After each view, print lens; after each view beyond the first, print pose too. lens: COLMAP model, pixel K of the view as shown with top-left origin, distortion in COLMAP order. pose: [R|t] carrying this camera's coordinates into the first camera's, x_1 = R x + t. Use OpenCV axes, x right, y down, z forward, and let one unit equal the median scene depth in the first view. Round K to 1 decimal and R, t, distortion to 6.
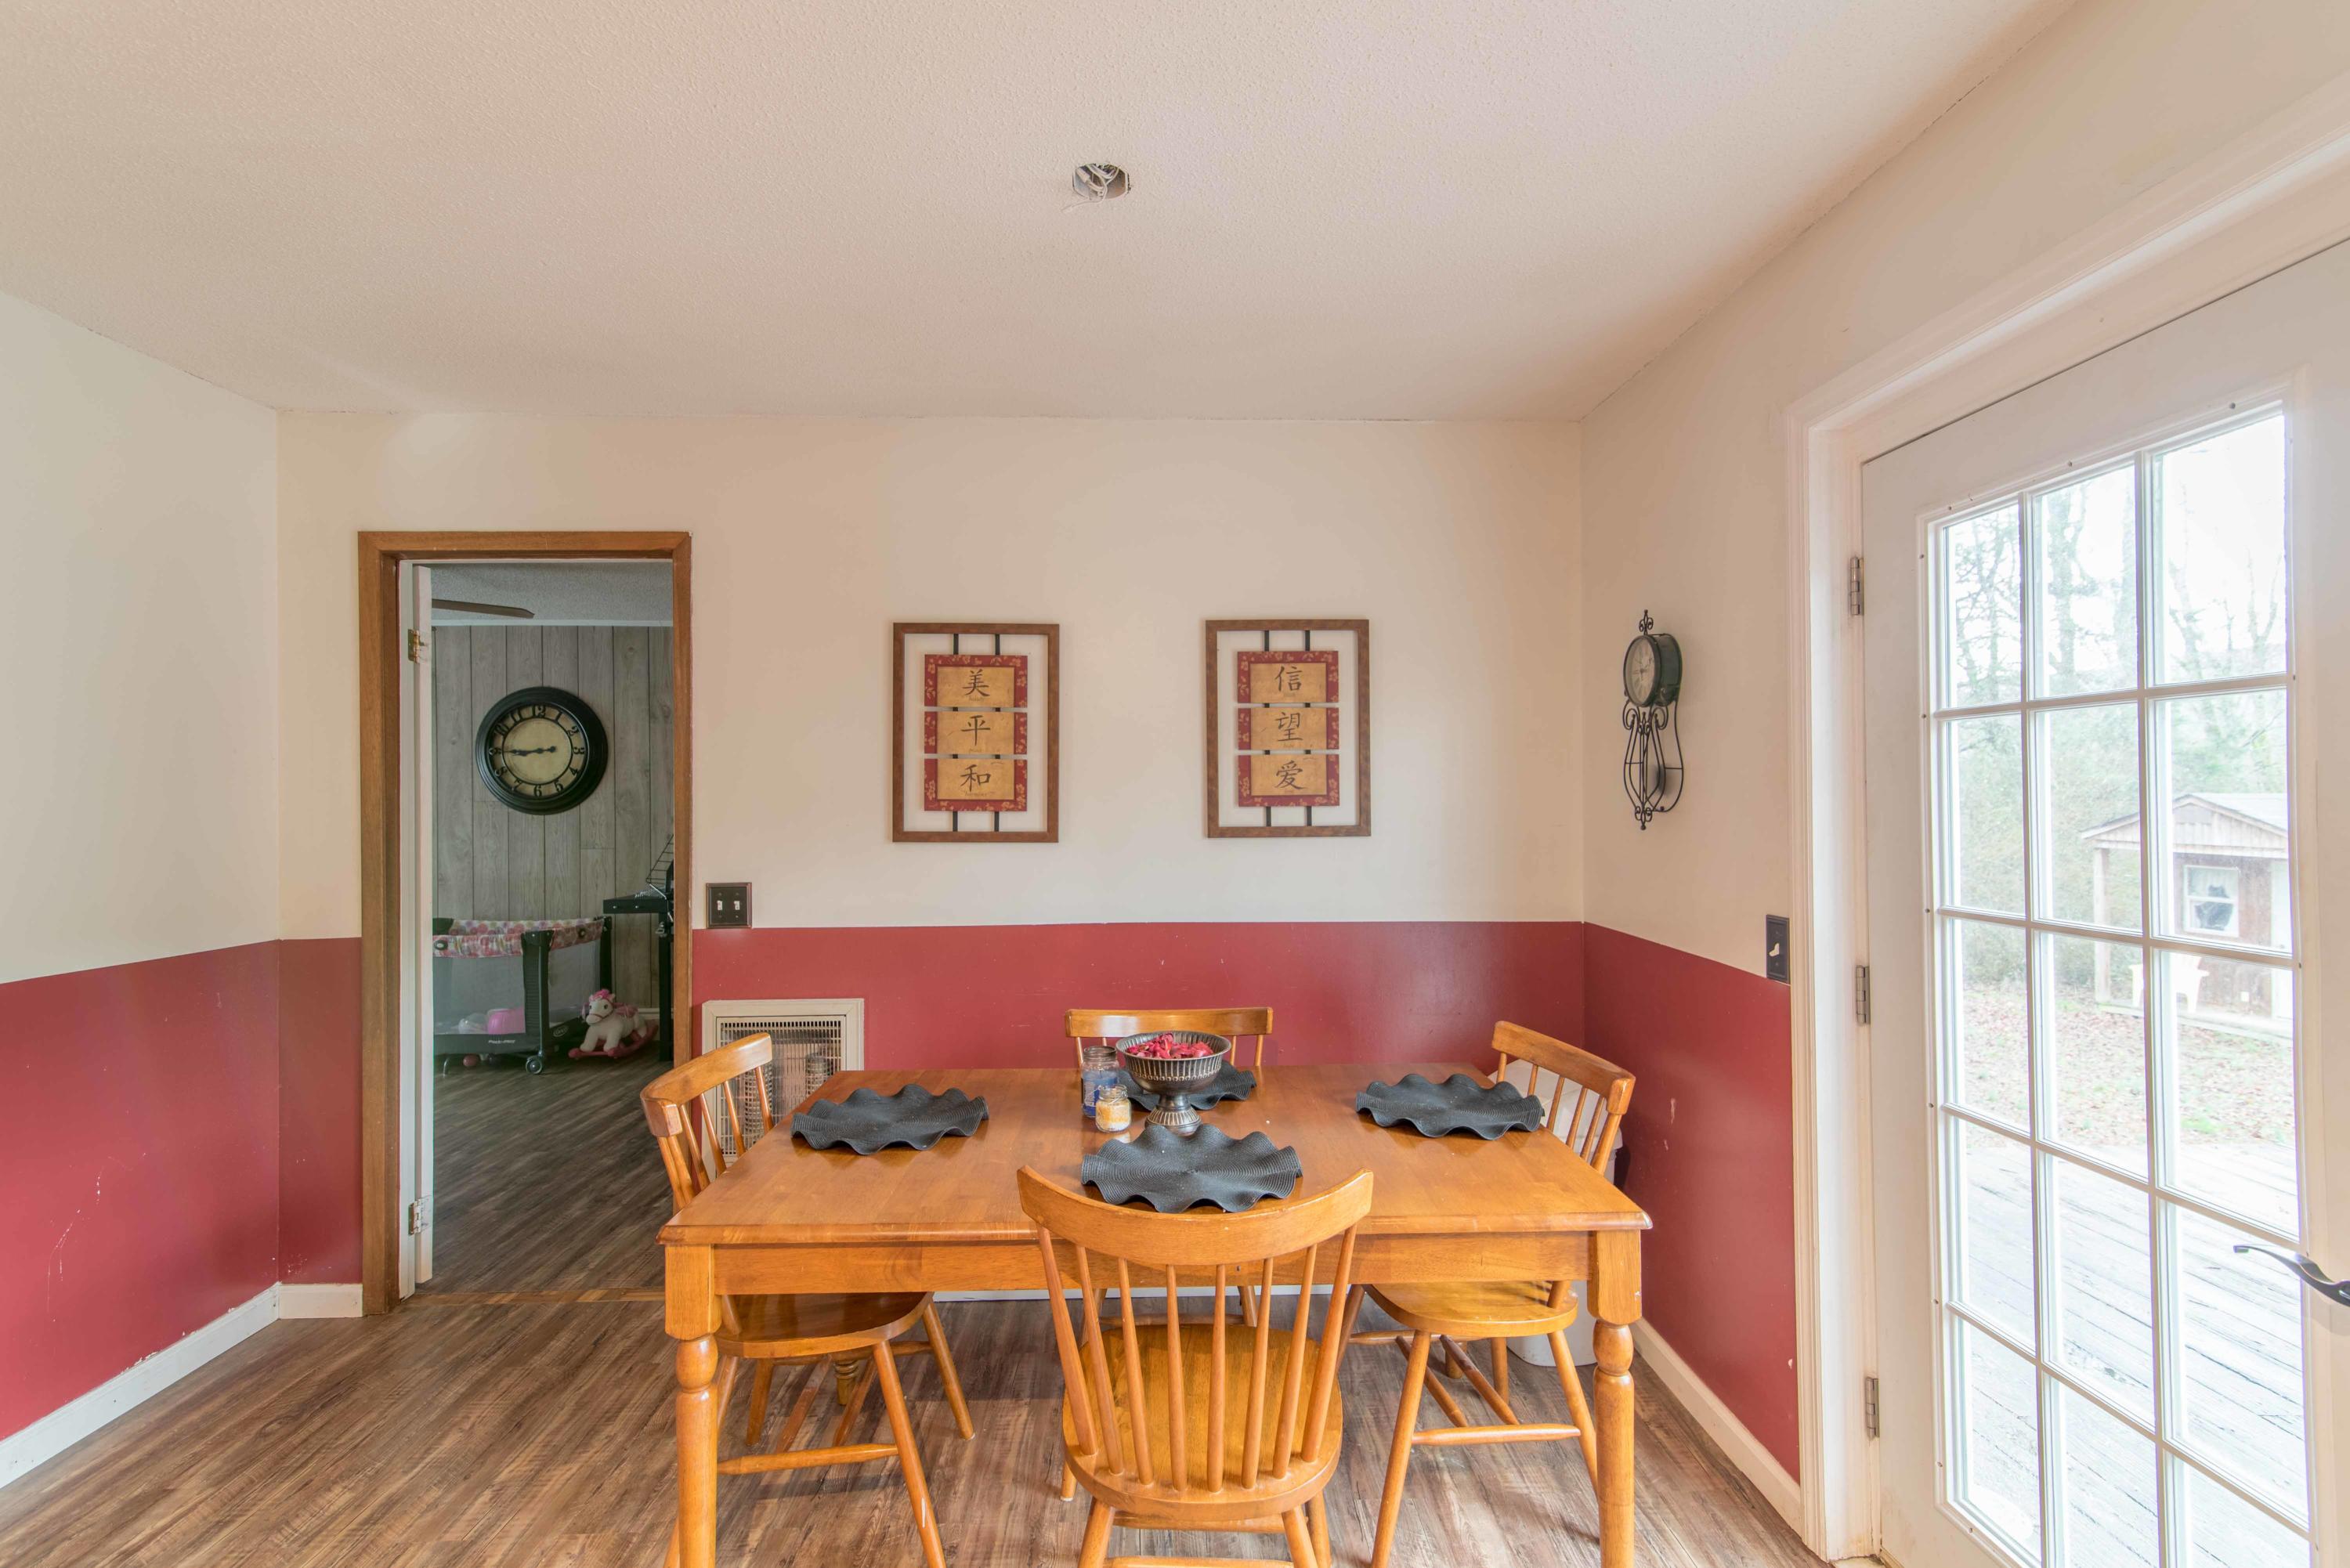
lens RADIAL K [[1062.5, 0, 1163.7], [0, 1062.5, 787.5], [0, 0, 1]] dist [0.017871, -0.002544]
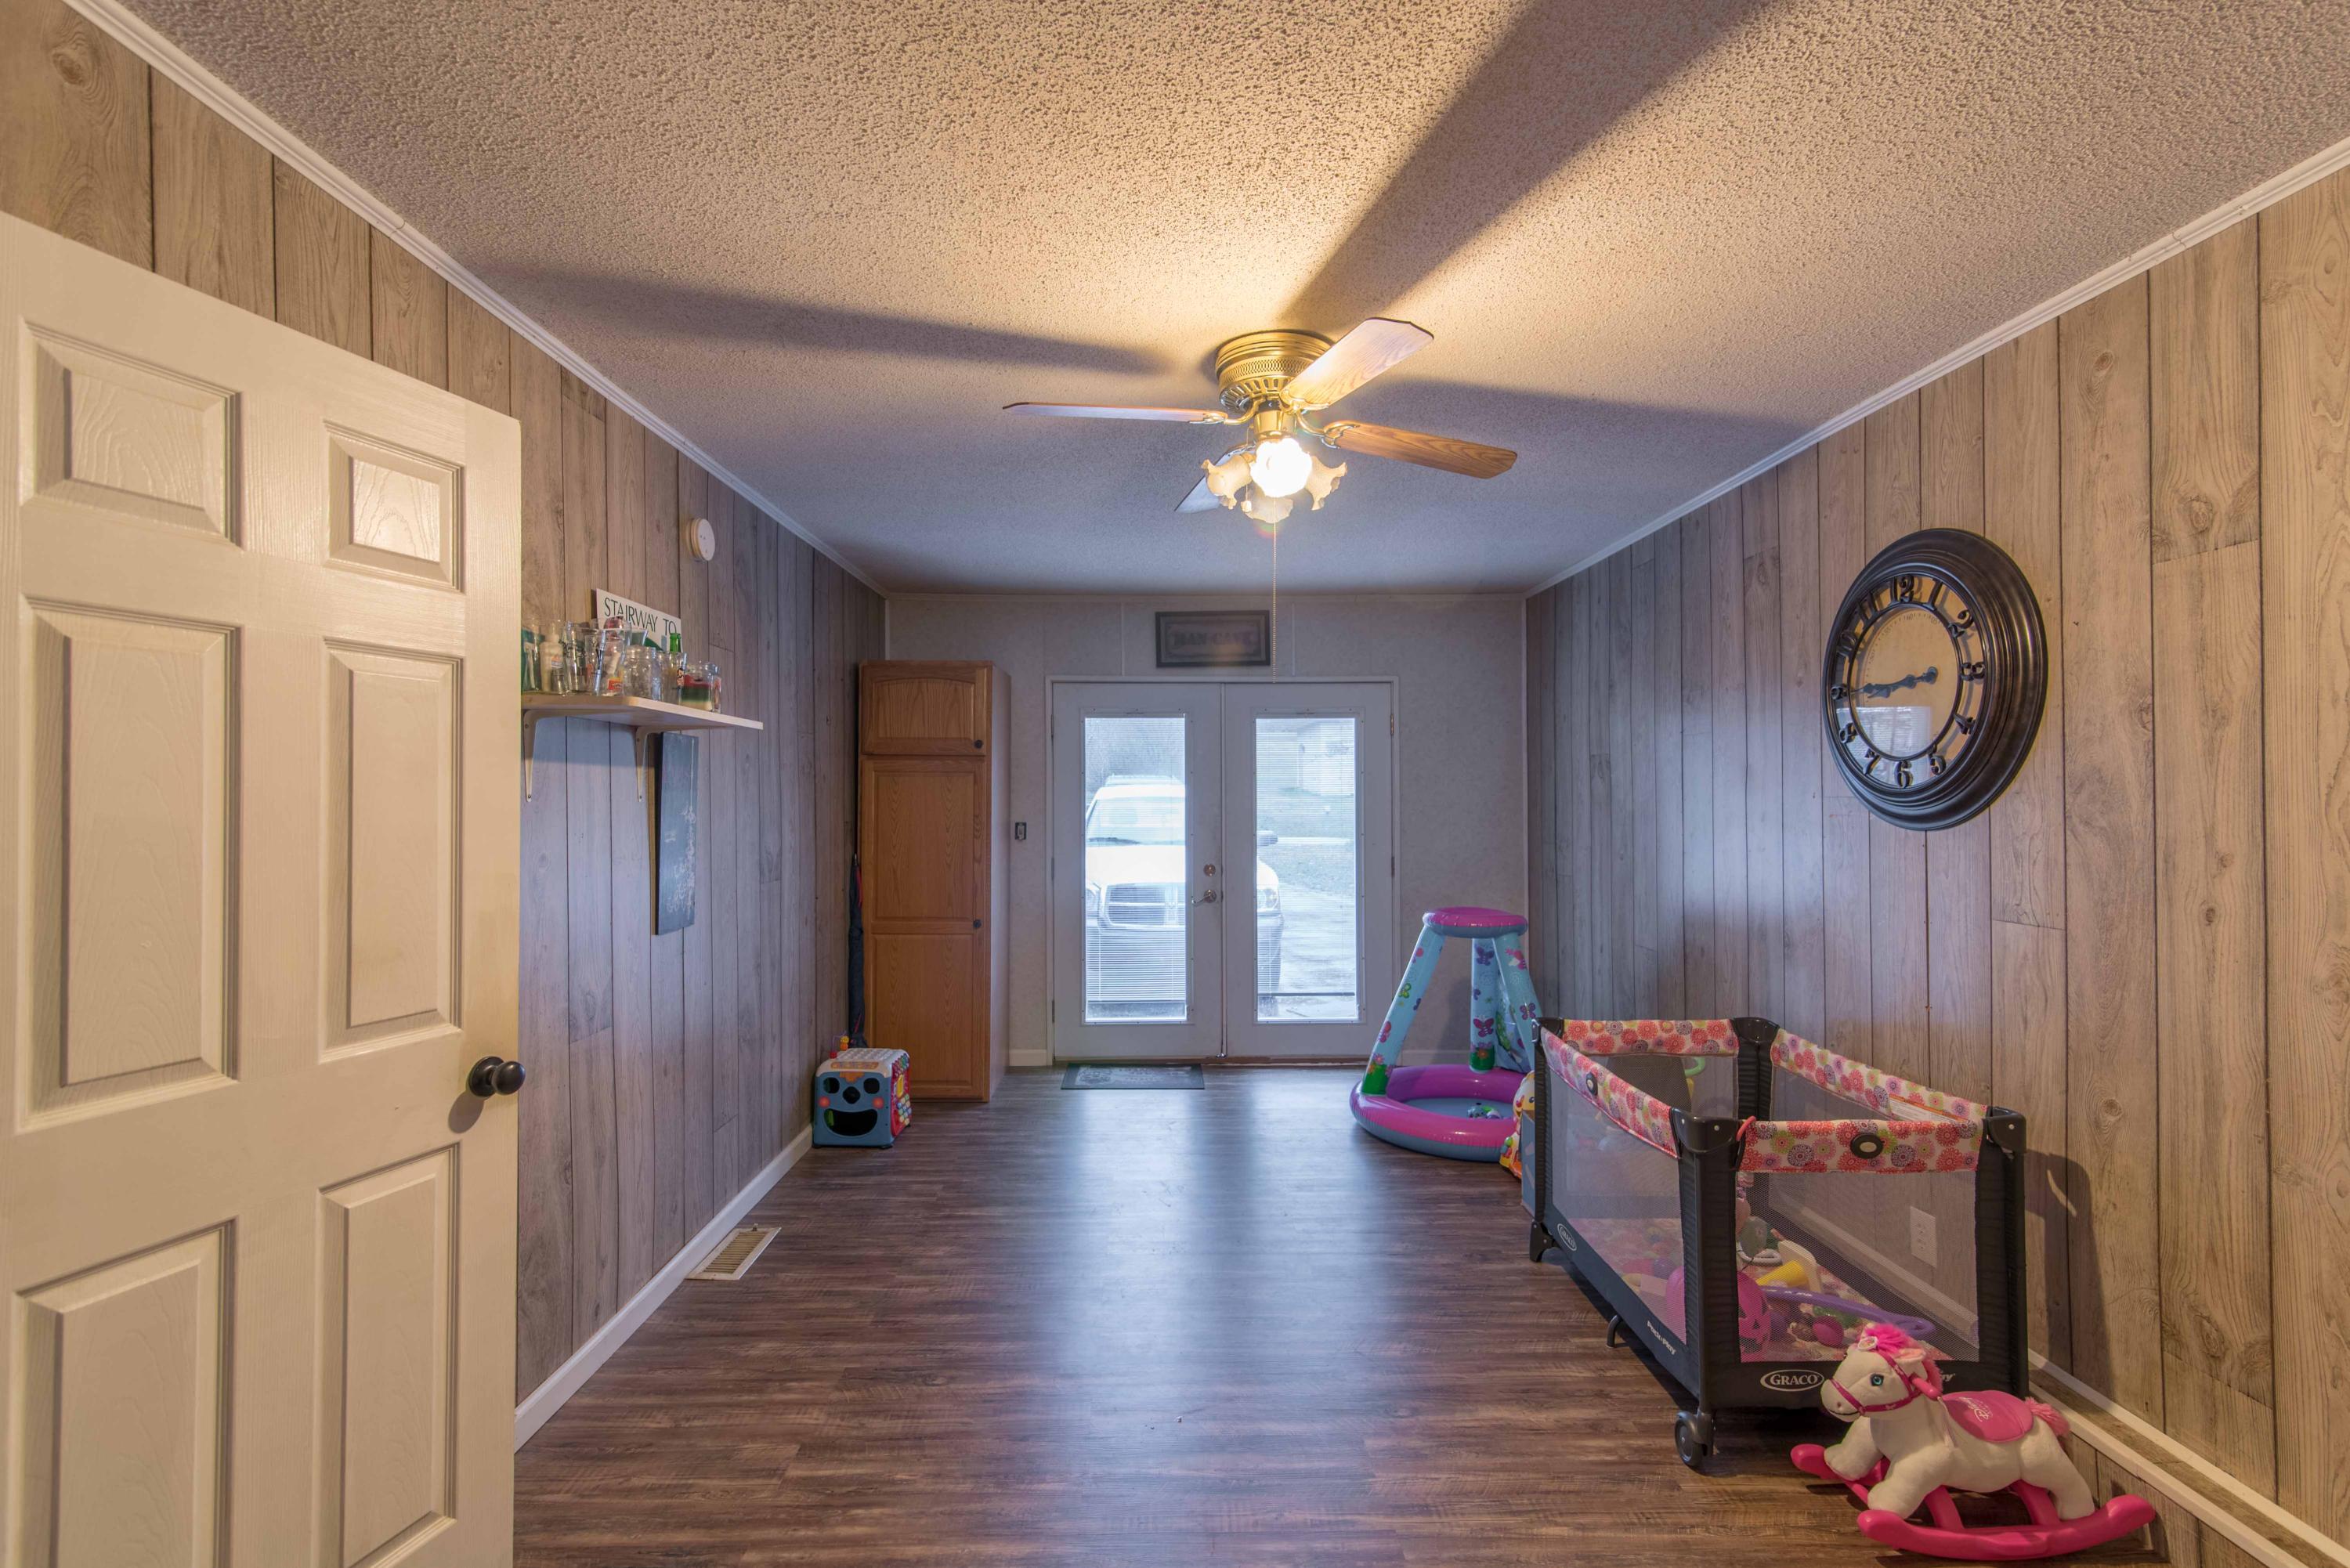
lens RADIAL K [[1062.5, 0, 1178.7], [0, 1062.5, 789.6], [0, 0, 1]] dist [0.017871, -0.002544]
pose [[0.006443, 0.002490, -0.999976, -0.151392], [0.013487, 0.999906, 0.002577, 0.004264], [0.999888, -0.013503, 0.006409, 0.698986]]
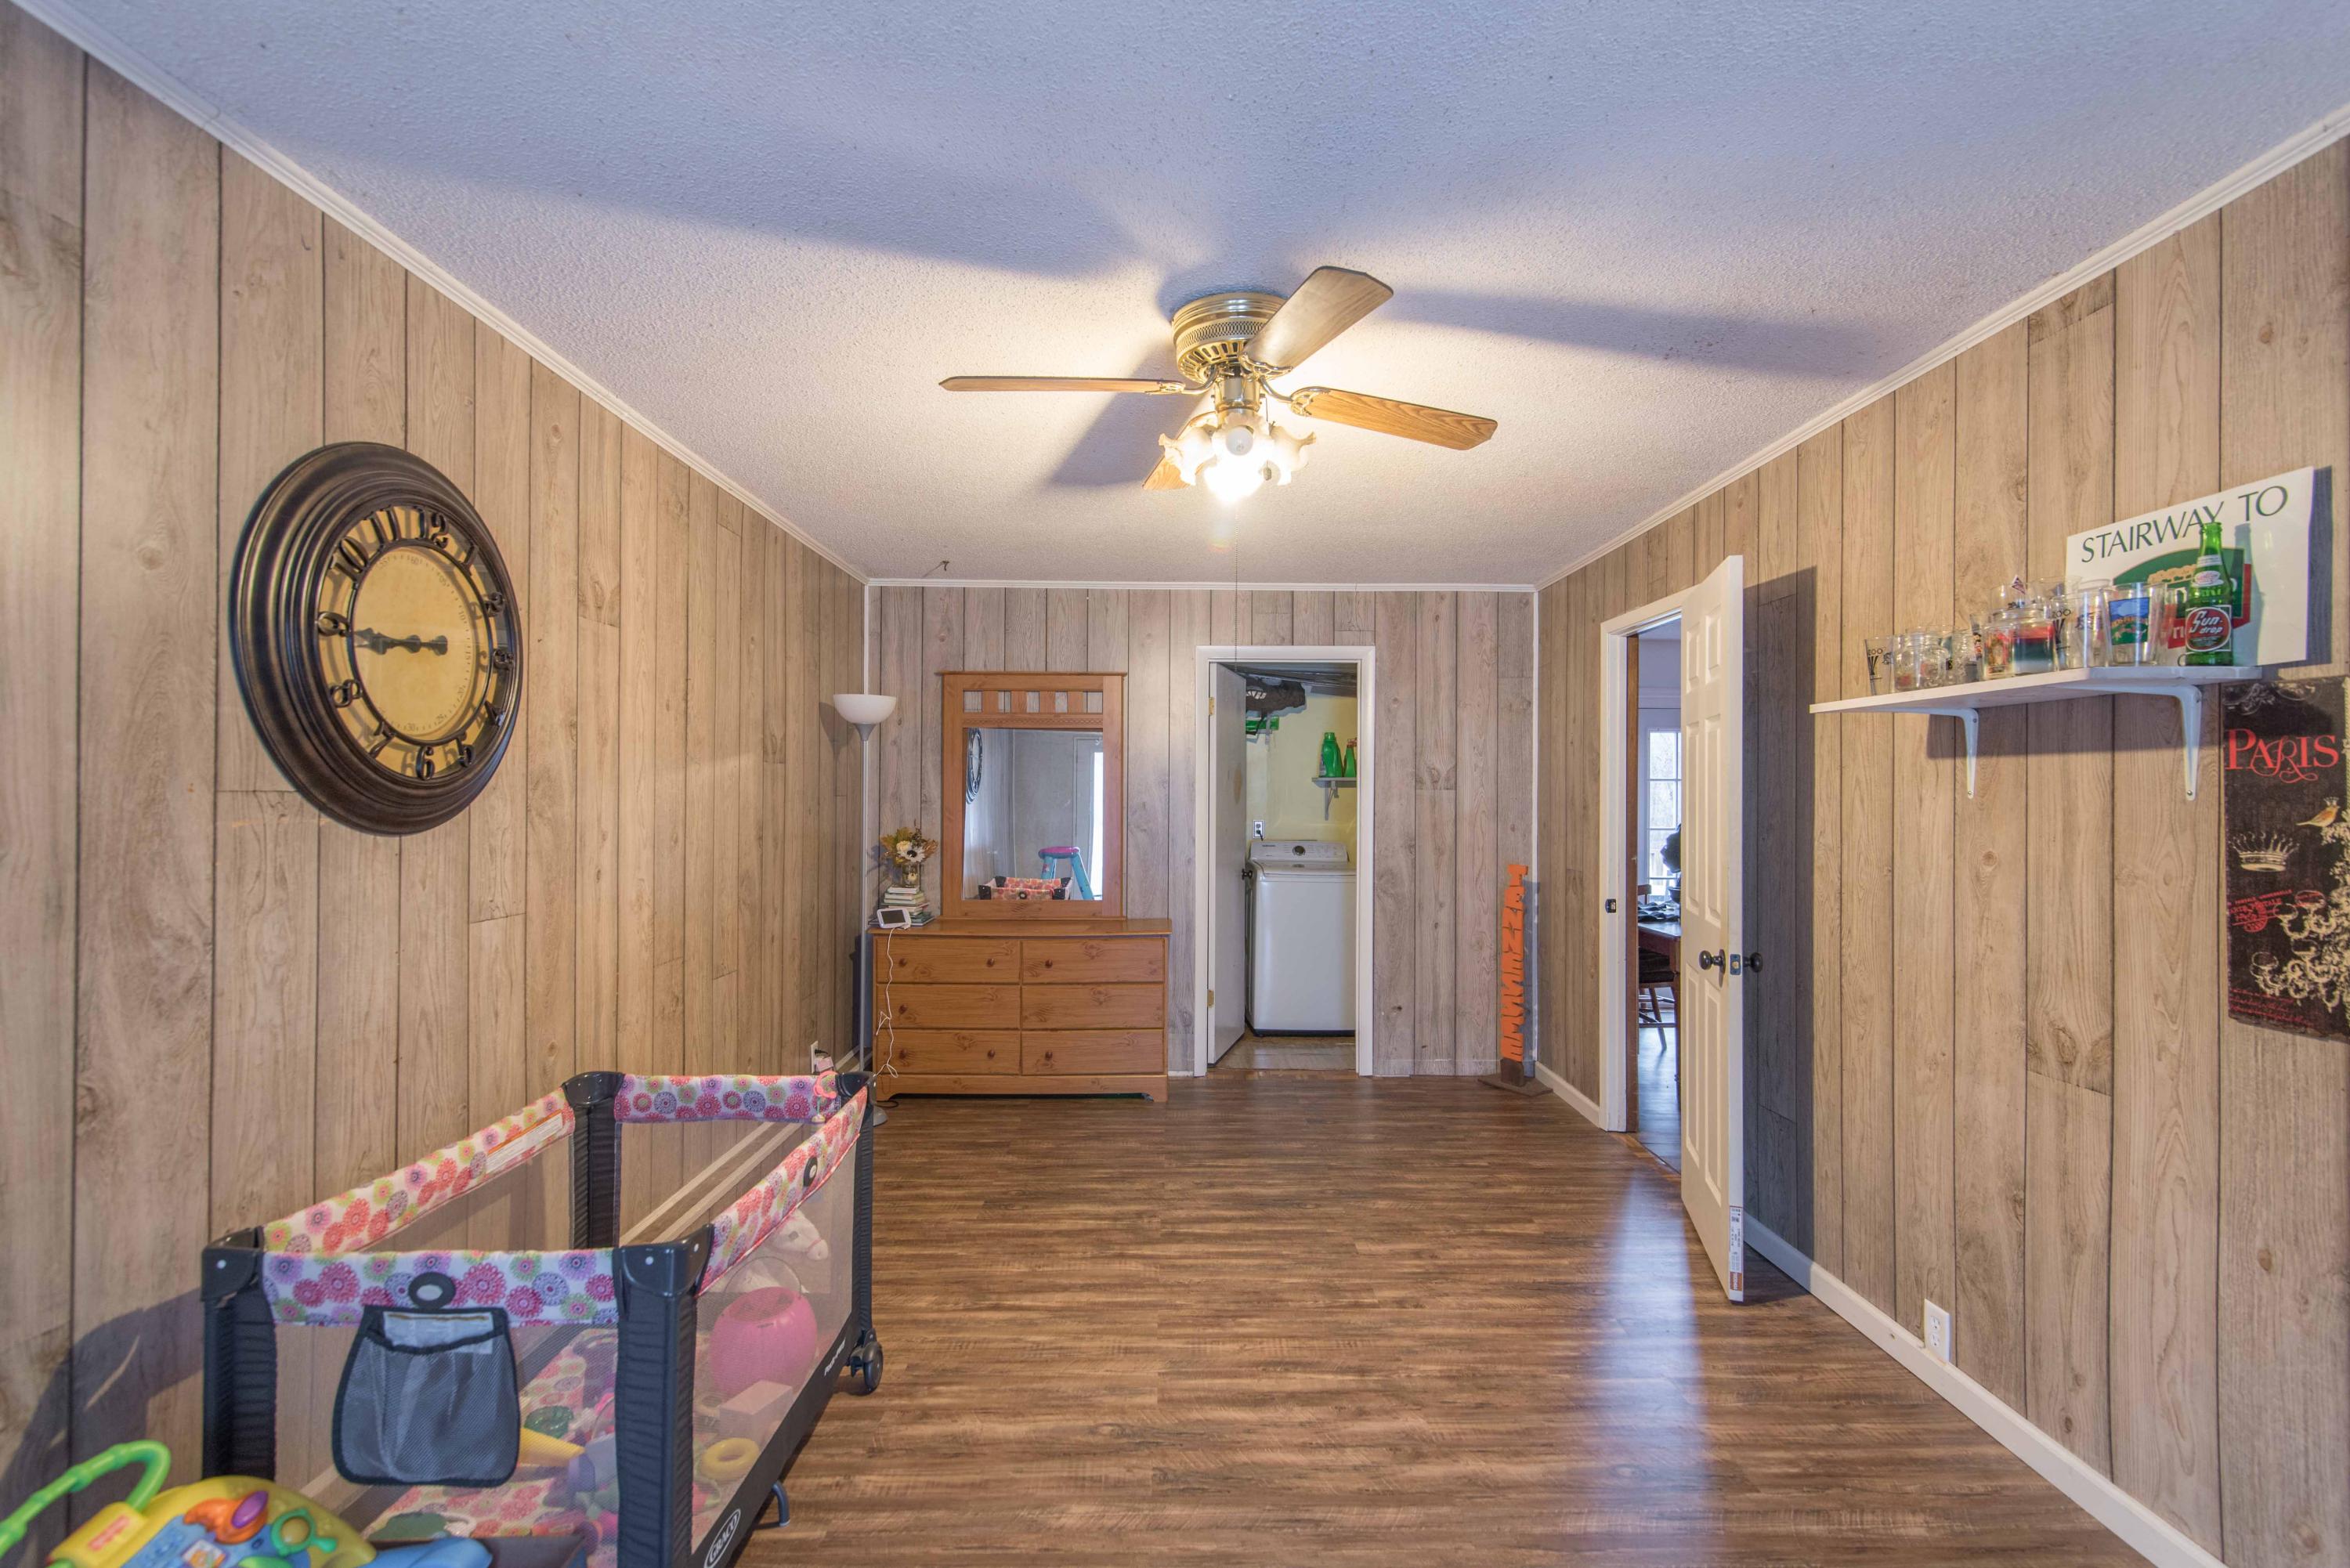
lens RADIAL K [[1062.5, 0, 1174.8], [0, 1062.5, 792.0], [0, 0, 1]] dist [0.017871, -0.002544]
pose [[0.017185, 0.012252, 0.999777, -0.915465], [-0.014452, 0.999823, -0.012004, 0.012901], [-0.999748, -0.014243, 0.017359, 0.752324]]
